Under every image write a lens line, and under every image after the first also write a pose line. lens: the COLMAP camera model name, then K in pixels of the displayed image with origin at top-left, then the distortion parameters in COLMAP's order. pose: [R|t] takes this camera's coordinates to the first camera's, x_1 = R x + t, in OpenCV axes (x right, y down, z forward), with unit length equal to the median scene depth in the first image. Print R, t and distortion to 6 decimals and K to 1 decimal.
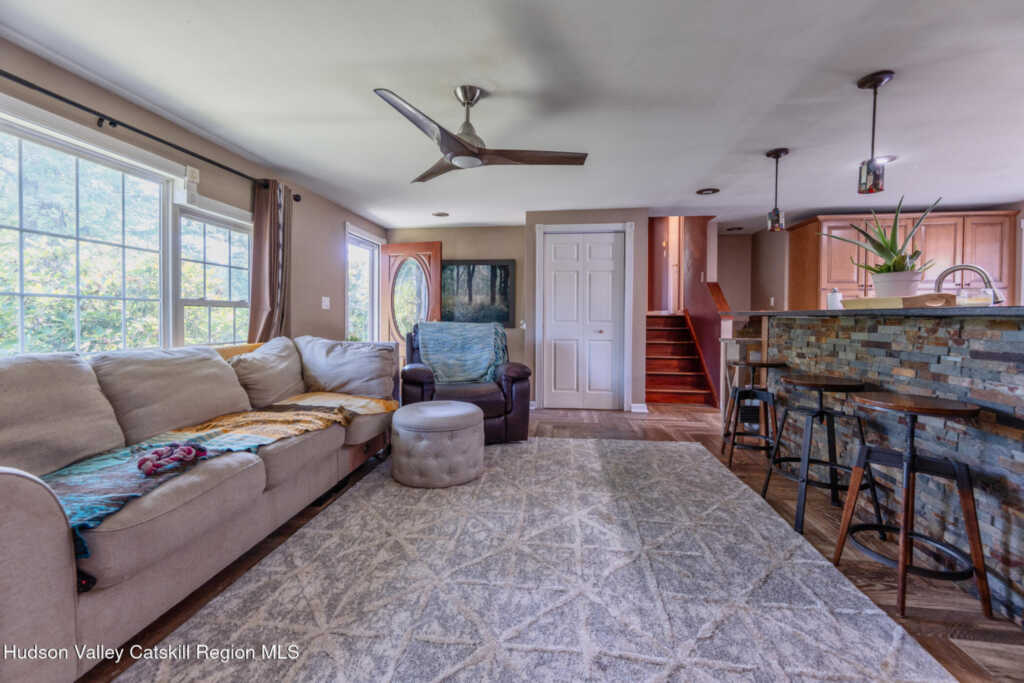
lens RADIAL K [[417.6, 0, 515.0], [0, 417.6, 325.4], [0, 0, 1]] dist [0.001130, -0.000270]
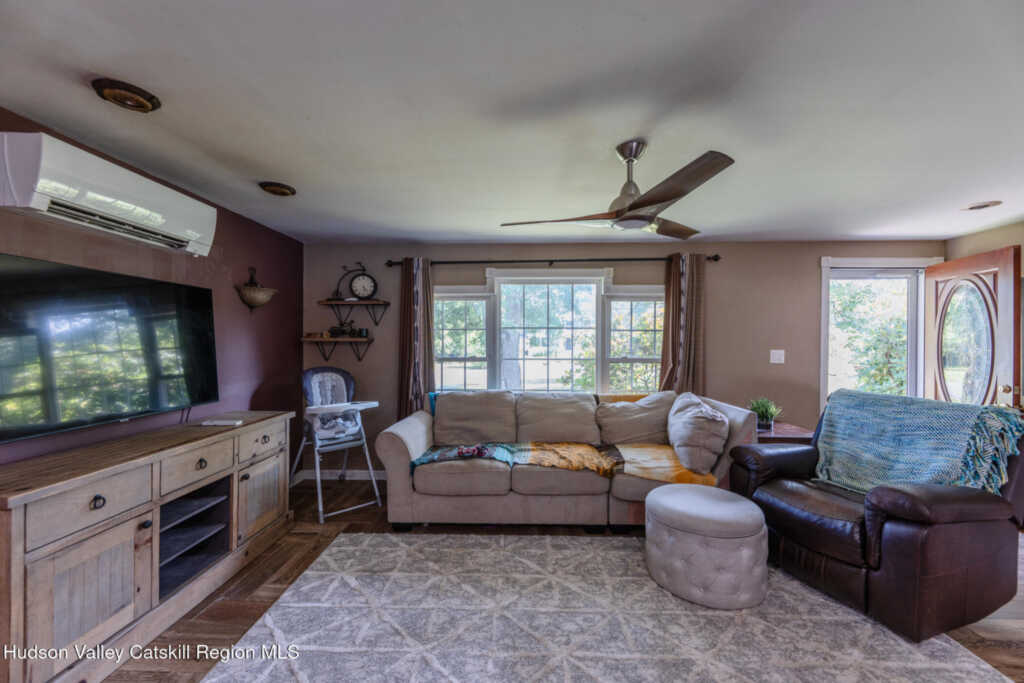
lens RADIAL K [[412.3, 0, 510.8], [0, 412.3, 342.7], [0, 0, 1]] dist [0.002946, 0.000041]
pose [[0.079066, -0.005179, -0.996856, 0.616306], [-0.022470, 0.999723, -0.006977, -0.100753], [0.996616, 0.022951, 0.078928, 0.554827]]
